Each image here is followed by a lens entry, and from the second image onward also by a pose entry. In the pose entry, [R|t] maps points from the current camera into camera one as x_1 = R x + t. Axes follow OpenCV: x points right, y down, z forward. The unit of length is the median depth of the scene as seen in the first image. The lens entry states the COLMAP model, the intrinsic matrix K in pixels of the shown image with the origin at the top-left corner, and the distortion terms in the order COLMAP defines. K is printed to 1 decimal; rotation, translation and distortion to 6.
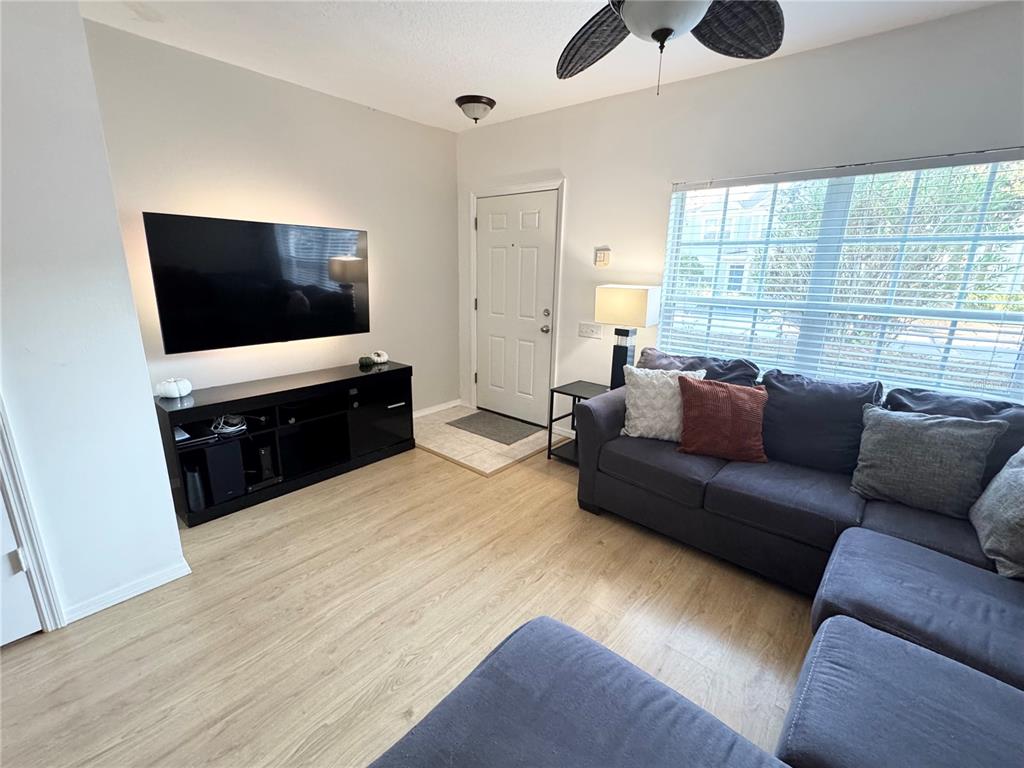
lens RADIAL K [[448.4, 0, 510.0], [0, 448.4, 384.8], [0, 0, 1]] dist [-0.001244, -0.001220]
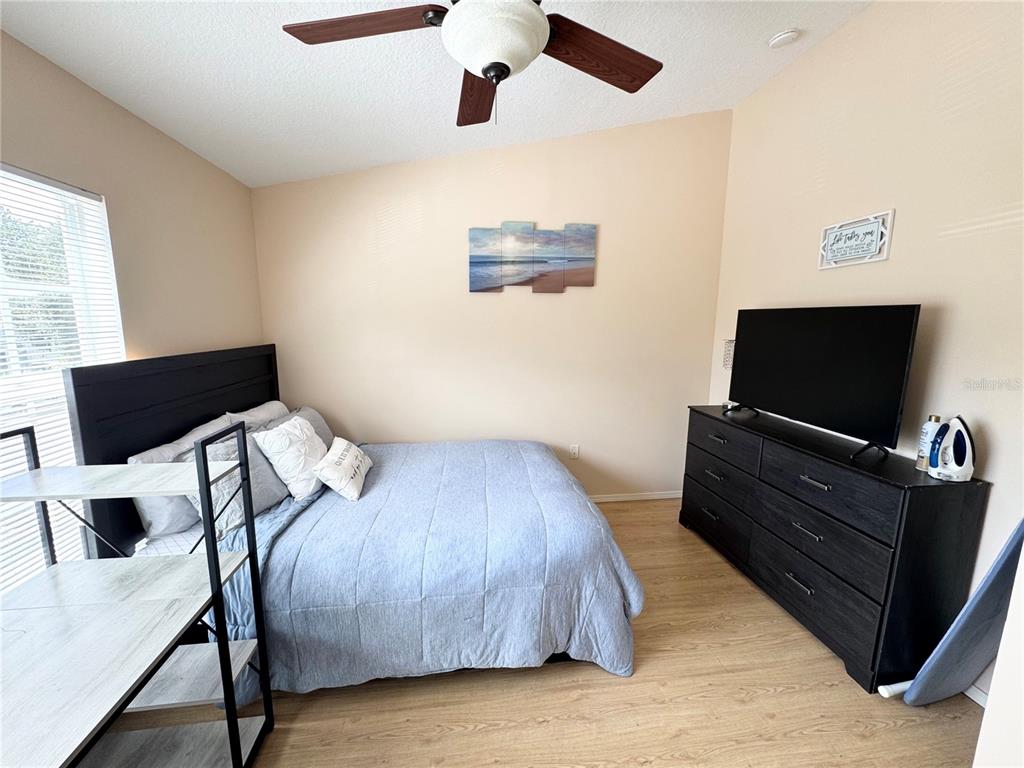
lens RADIAL K [[408.4, 0, 513.0], [0, 408.4, 384.8], [0, 0, 1]] dist [-0.002209, 0.000006]
pose [[0.739973, 0.095208, -0.665864, 0.277909], [-0.167059, 0.984927, -0.044823, -0.119391], [0.651560, 0.144407, 0.744725, 0.284535]]
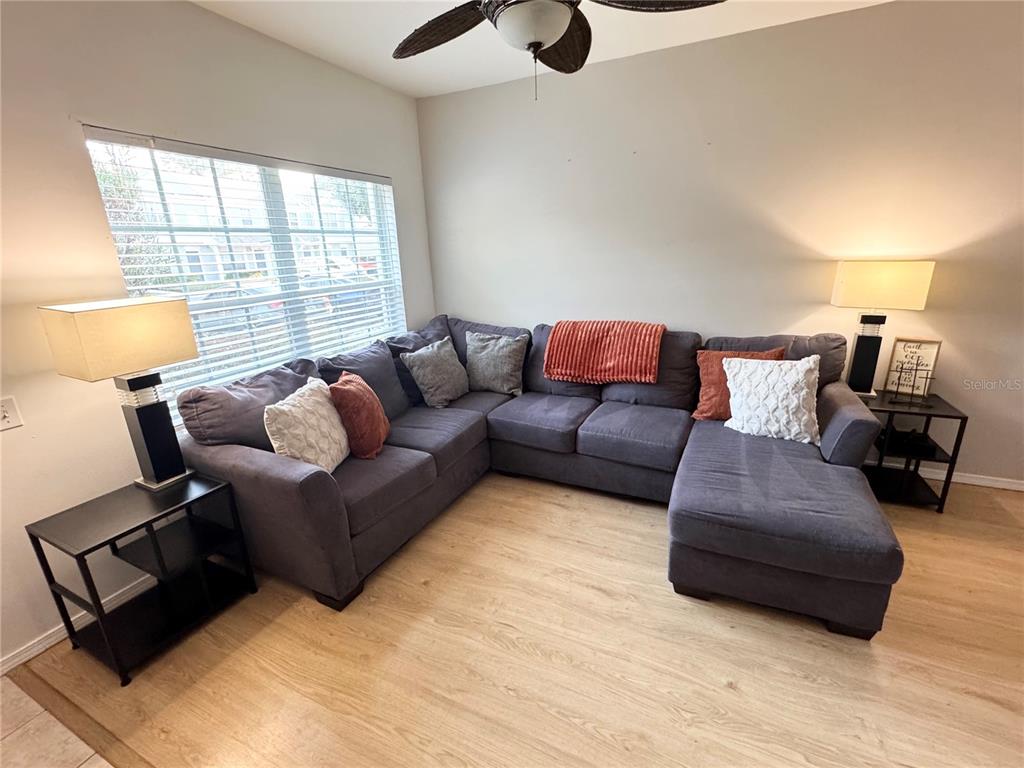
lens RADIAL K [[448.4, 0, 510.0], [0, 448.4, 384.8], [0, 0, 1]] dist [-0.001244, -0.001220]
pose [[-0.266256, -0.290095, 0.919213, -0.484110], [0.273285, 0.891787, 0.360598, -0.234068], [-0.924350, 0.347219, -0.158165, 0.801568]]
